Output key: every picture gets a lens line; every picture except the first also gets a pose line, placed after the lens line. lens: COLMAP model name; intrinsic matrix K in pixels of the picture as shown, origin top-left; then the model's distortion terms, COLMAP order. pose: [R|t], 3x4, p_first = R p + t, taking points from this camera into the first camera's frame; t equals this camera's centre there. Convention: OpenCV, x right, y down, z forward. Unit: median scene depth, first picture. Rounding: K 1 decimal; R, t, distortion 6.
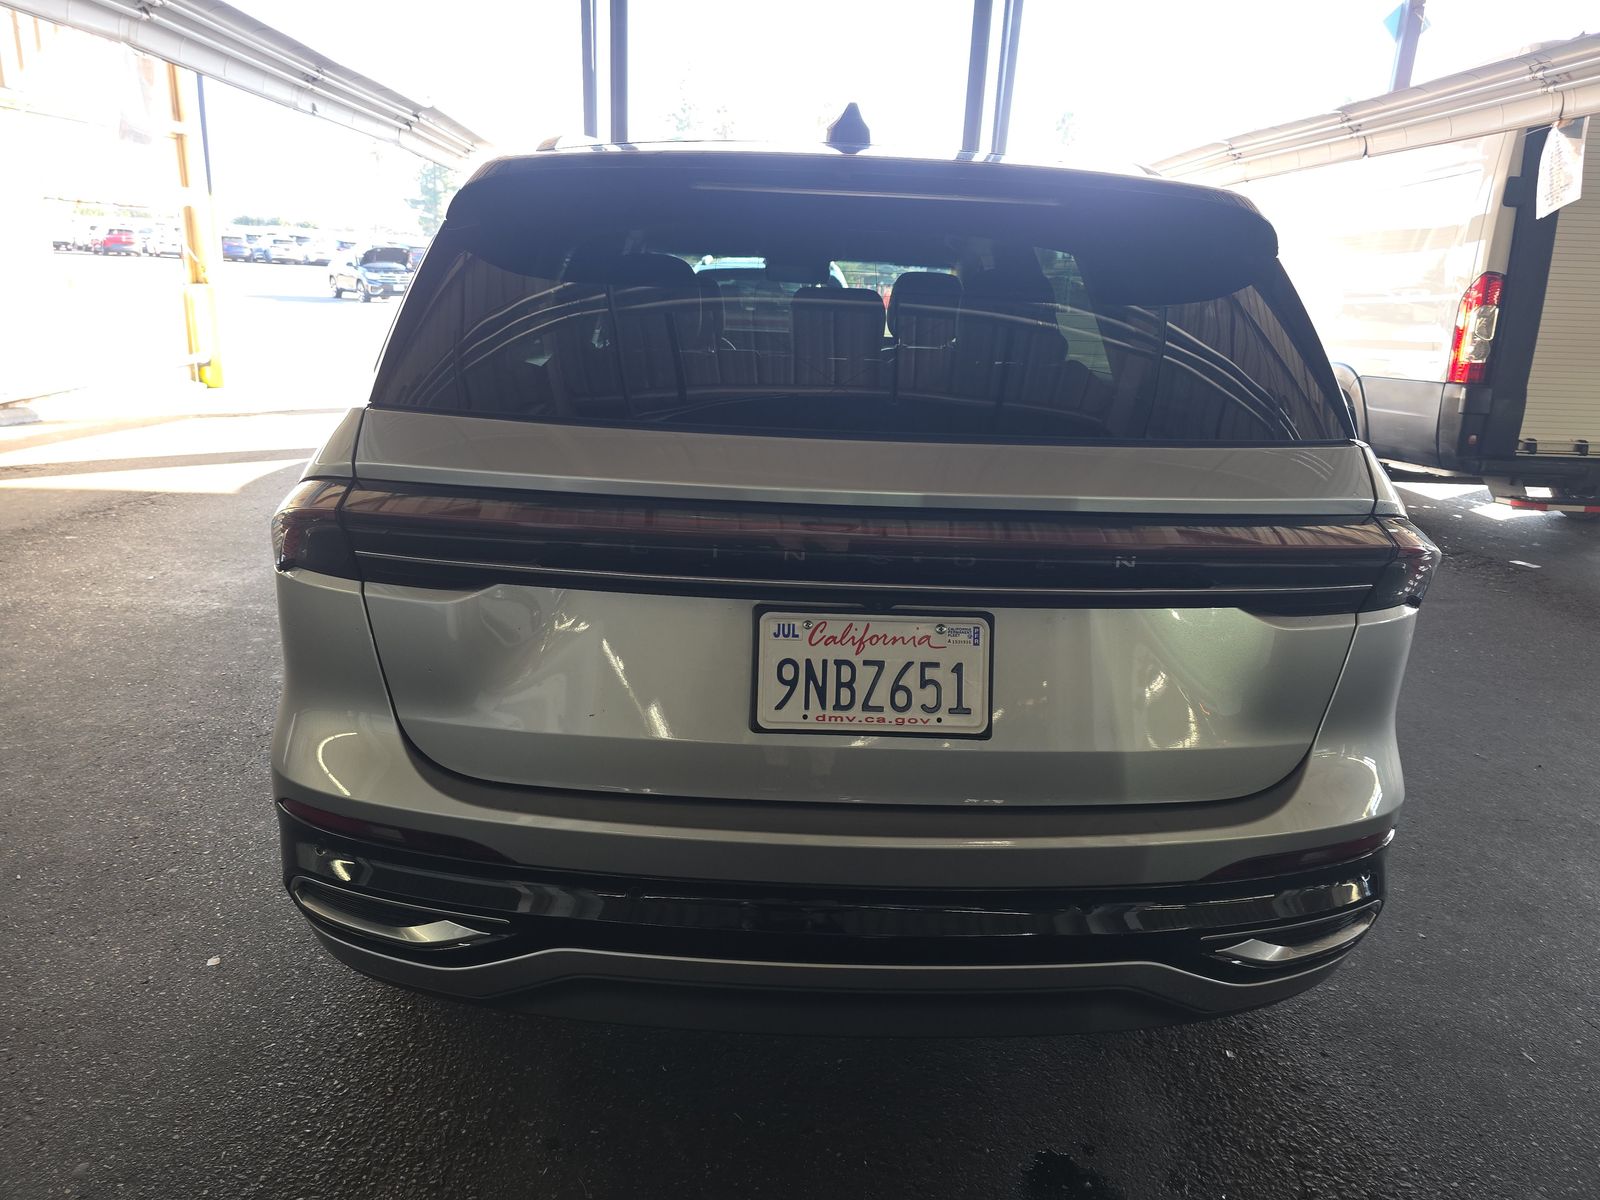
lens RADIAL K [[1030.2, 0, 800.0], [0, 1030.2, 600.0], [0, 0, 1]] dist [0.018792, -0.003861]
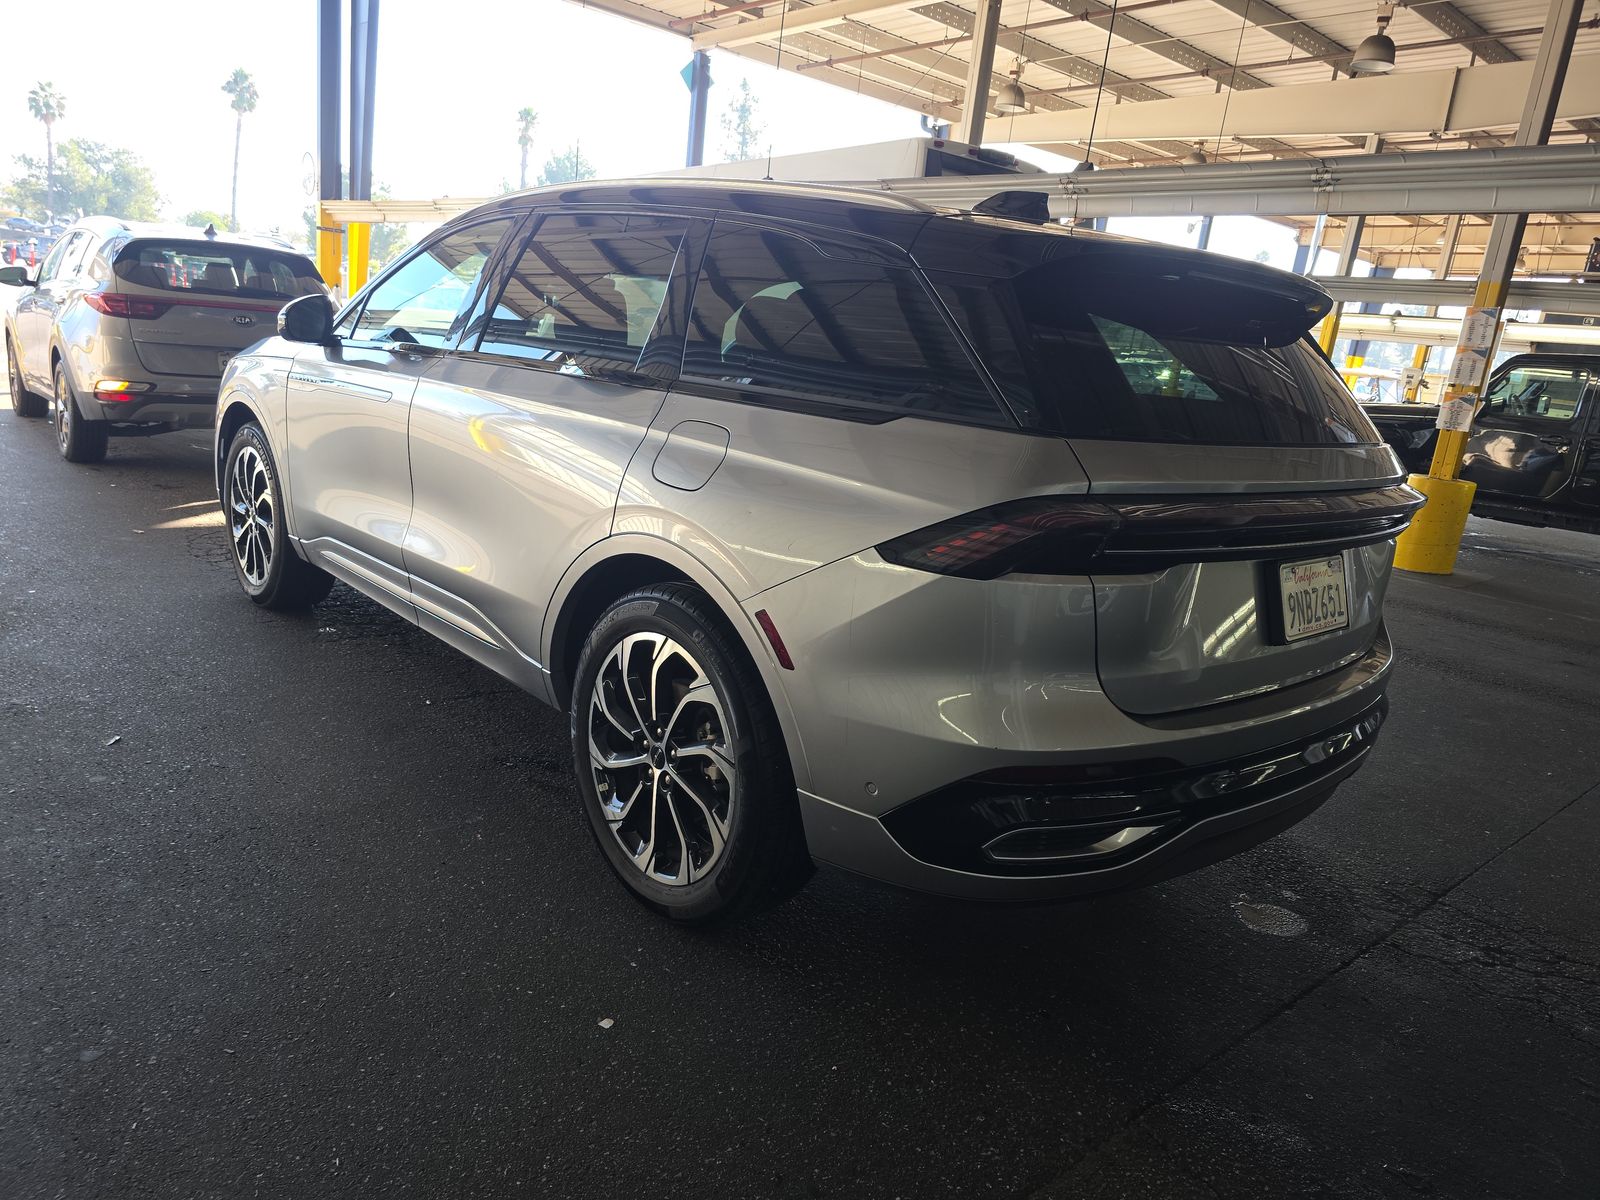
lens RADIAL K [[1030.2, 0, 800.0], [0, 1030.2, 600.0], [0, 0, 1]] dist [0.018792, -0.003861]
pose [[0.793906, -0.122874, 0.595496, -1.488055], [0.119841, 0.991778, 0.044872, -0.089424], [-0.596113, 0.035741, 0.802104, 0.196429]]
